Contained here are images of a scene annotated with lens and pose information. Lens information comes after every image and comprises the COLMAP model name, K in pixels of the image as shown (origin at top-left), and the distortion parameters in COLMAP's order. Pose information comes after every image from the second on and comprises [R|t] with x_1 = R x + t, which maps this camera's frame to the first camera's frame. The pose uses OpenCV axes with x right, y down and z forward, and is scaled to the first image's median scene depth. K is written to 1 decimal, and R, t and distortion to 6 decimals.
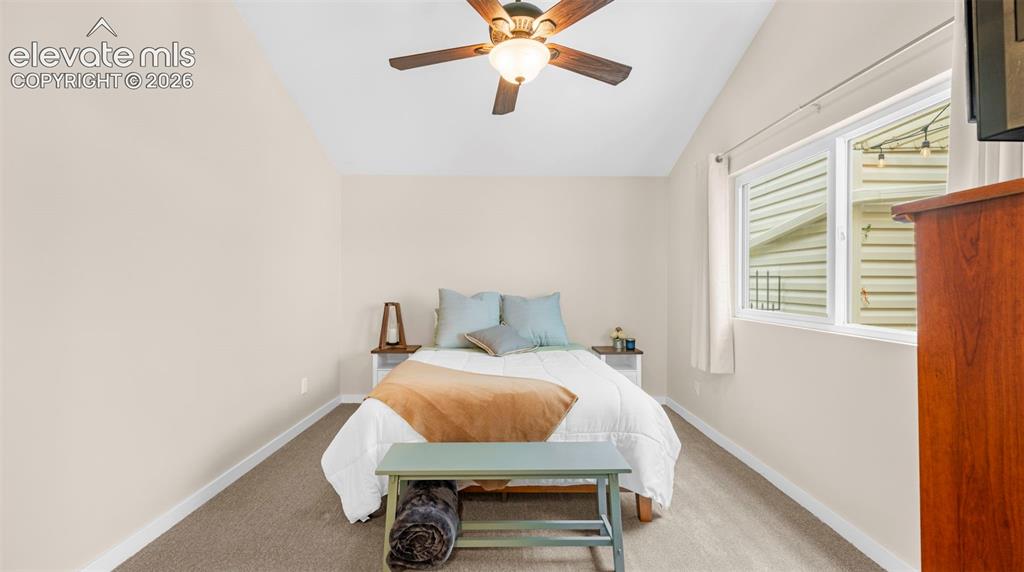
lens RADIAL K [[417.8, 0, 506.6], [0, 417.8, 286.9], [0, 0, 1]] dist [0.001068, -0.000404]
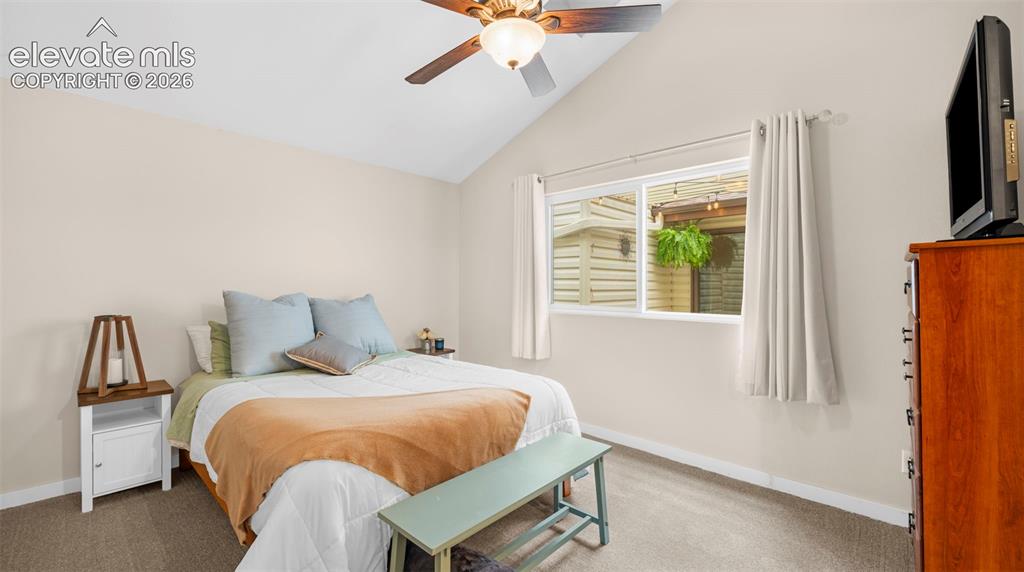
lens RADIAL K [[417.8, 0, 506.6], [0, 417.8, 286.9], [0, 0, 1]] dist [0.001068, -0.000404]
pose [[0.693226, -0.004949, 0.720704, -0.581397], [0.005470, 0.999984, 0.001605, -0.003103], [-0.720700, 0.002830, 0.693241, 0.332772]]
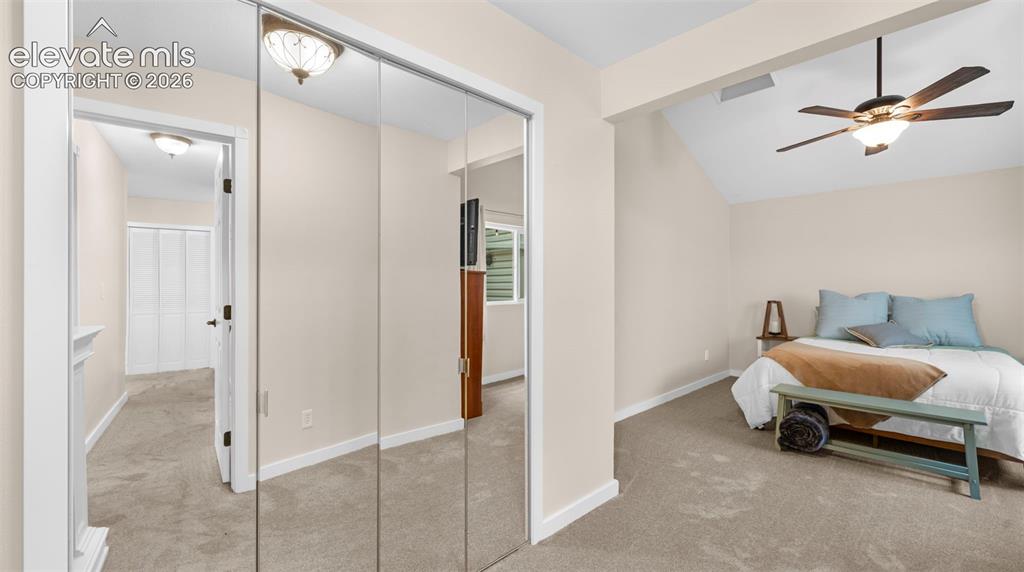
lens RADIAL K [[417.8, 0, 506.6], [0, 417.8, 286.9], [0, 0, 1]] dist [0.001068, -0.000404]
pose [[0.681523, -0.005061, -0.731779, 0.185666], [0.001530, 0.999984, -0.005491, 0.002044], [0.731795, 0.002623, 0.681519, -0.844087]]
